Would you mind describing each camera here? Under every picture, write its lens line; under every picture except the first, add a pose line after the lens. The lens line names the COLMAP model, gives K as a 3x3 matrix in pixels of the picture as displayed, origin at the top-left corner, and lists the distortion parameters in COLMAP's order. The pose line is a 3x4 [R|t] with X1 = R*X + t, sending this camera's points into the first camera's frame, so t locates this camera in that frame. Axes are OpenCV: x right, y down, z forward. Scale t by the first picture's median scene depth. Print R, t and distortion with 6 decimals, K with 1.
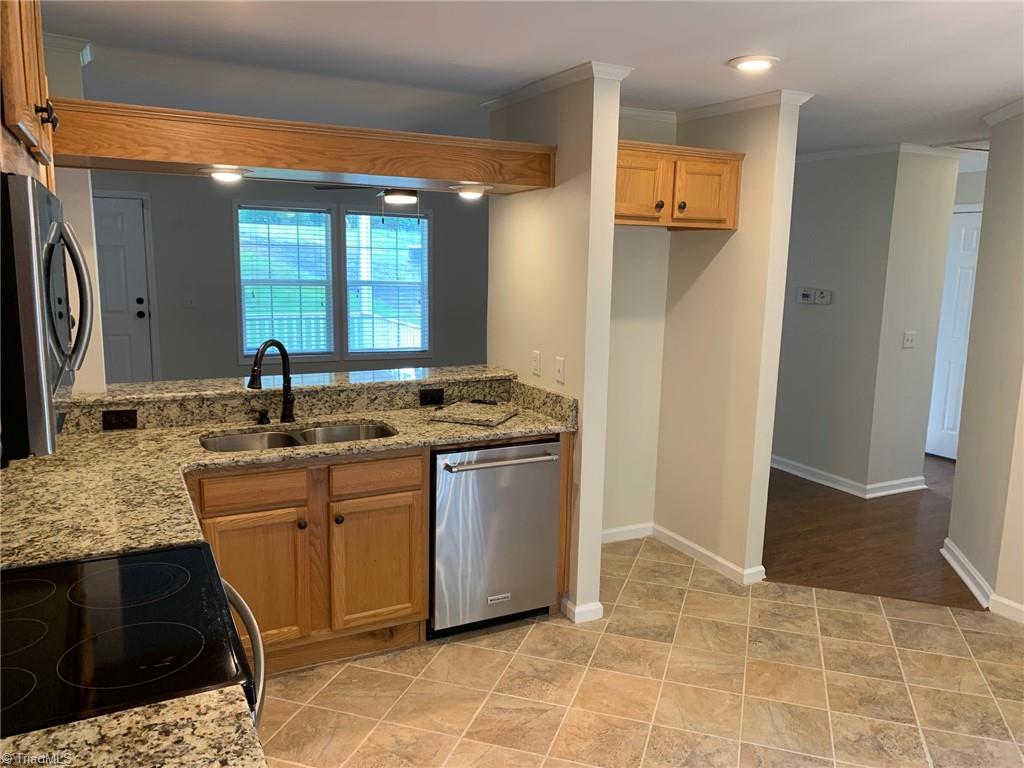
lens RADIAL K [[776.3, 0, 513.6], [0, 776.3, 383.5], [0, 0, 1]] dist [-0.003012, -0.023544]
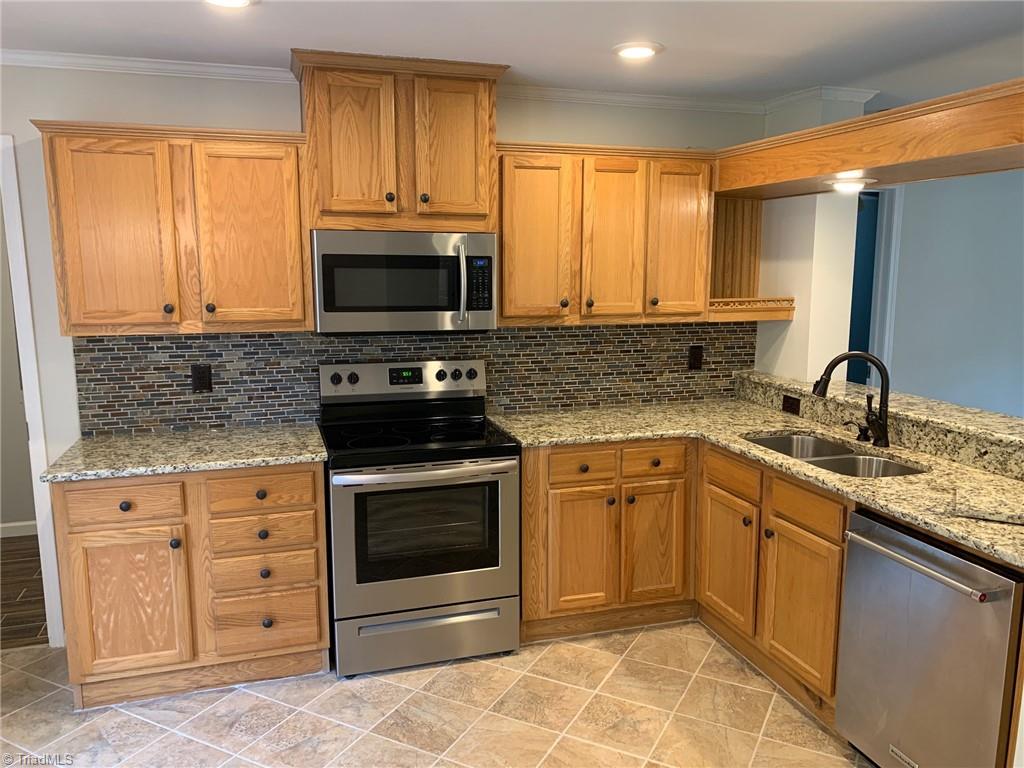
lens RADIAL K [[776.3, 0, 513.0], [0, 776.3, 382.8], [0, 0, 1]] dist [-0.003012, -0.023544]
pose [[-0.174998, 0.128874, -0.976098, 0.705580], [-0.165004, 0.973536, 0.158118, -0.101740], [0.970644, 0.188730, -0.149102, 0.751543]]
